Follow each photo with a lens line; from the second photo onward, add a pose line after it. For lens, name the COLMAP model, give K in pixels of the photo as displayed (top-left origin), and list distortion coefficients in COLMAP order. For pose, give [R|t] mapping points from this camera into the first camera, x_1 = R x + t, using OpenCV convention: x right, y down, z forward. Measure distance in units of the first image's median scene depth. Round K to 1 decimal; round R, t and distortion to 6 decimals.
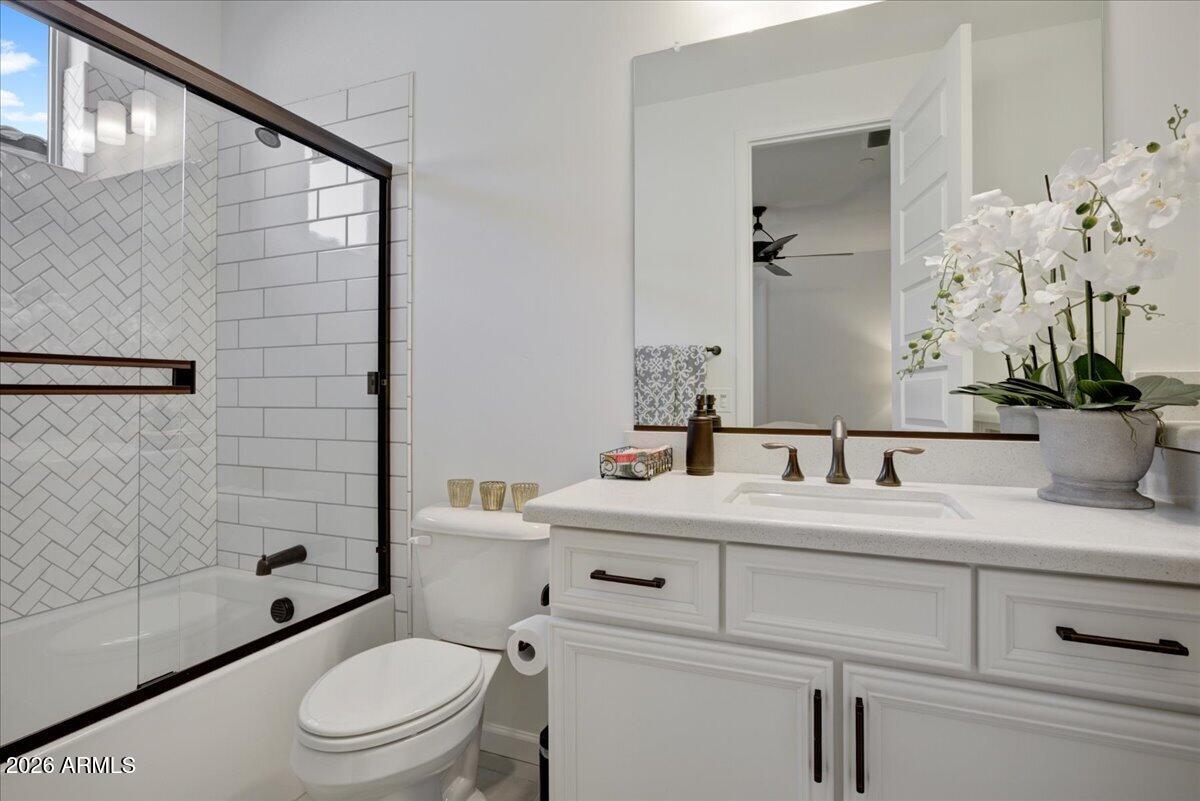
lens RADIAL K [[599.8, 0, 600.0], [0, 599.8, 400.5], [0, 0, 1]] dist [-0.002347, -0.000580]
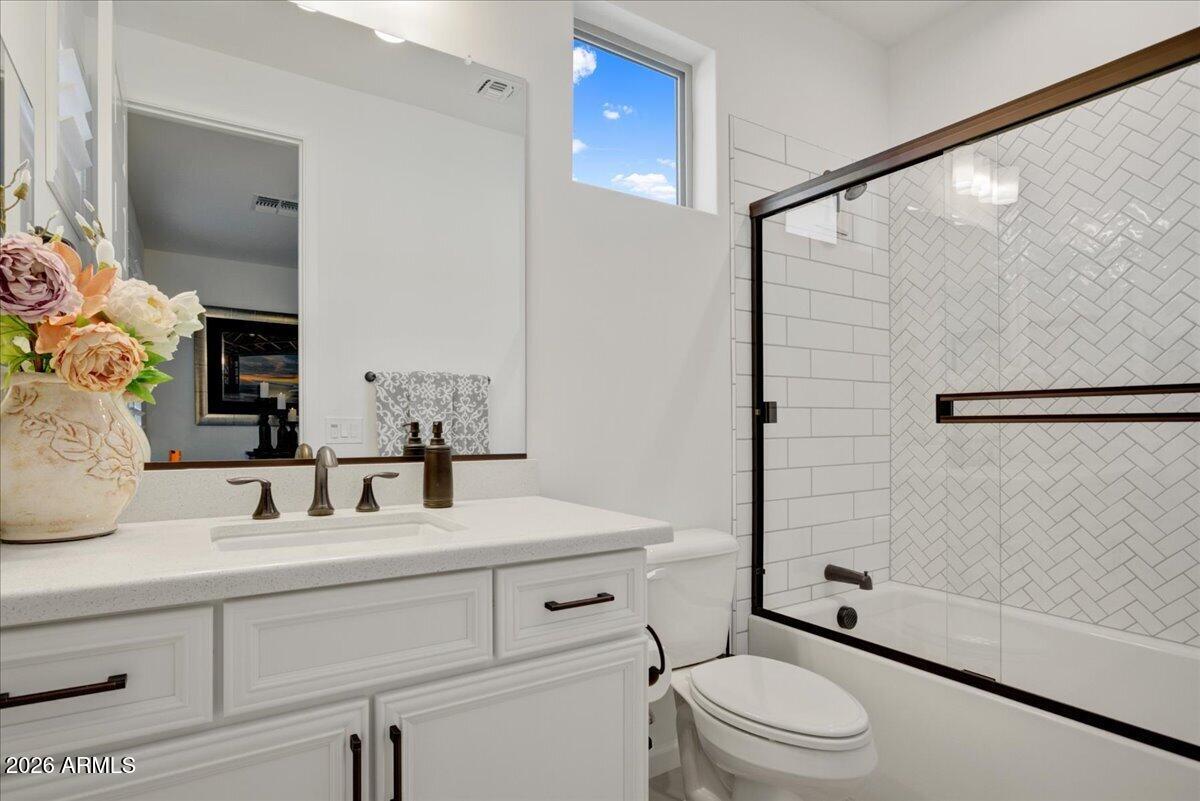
lens RADIAL K [[626.2, 0, 600.0], [0, 626.2, 400.5], [0, 0, 1]] dist [-0.000340, -0.000608]
pose [[0.573935, 0.030854, 0.818319, -0.230417], [0.005307, 0.999129, -0.041393, 0.001357], [-0.818884, 0.028100, 0.573271, 0.103072]]
